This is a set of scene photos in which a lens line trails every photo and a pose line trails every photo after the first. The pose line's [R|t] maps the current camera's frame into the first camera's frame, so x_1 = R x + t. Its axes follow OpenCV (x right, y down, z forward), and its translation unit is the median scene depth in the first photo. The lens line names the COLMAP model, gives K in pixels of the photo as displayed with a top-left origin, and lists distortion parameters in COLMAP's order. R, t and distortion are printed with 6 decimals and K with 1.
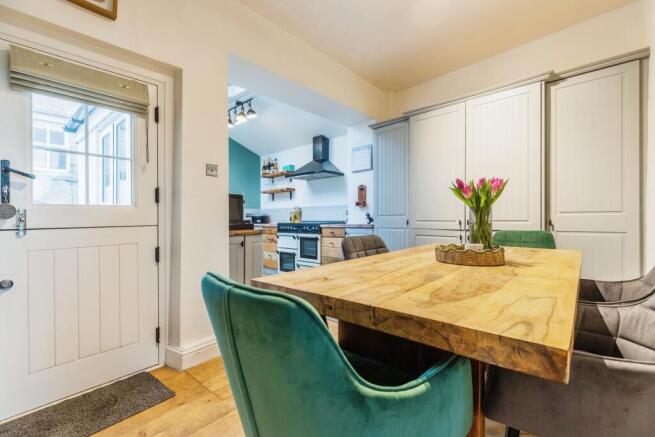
lens RADIAL K [[301.7, 0, 327.7], [0, 301.7, 219.0], [0, 0, 1]] dist [-0.001277, -0.000321]
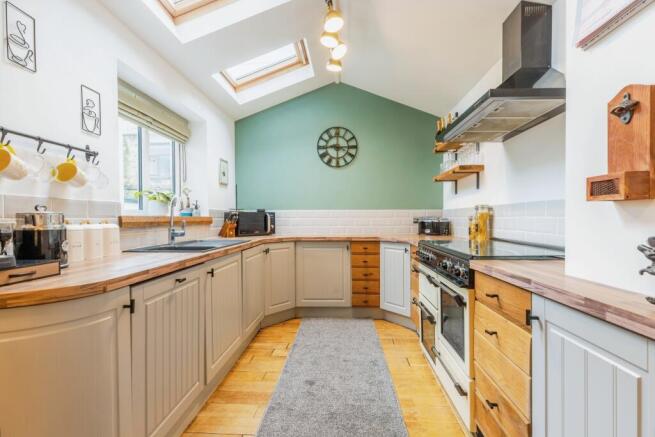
lens RADIAL K [[301.7, 0, 330.4], [0, 301.7, 222.3], [0, 0, 1]] dist [-0.001277, -0.000321]
pose [[0.623915, 0.012266, -0.781396, 0.111222], [0.002026, 0.999848, 0.017313, -0.023296], [0.781489, -0.012385, 0.623796, 0.560288]]
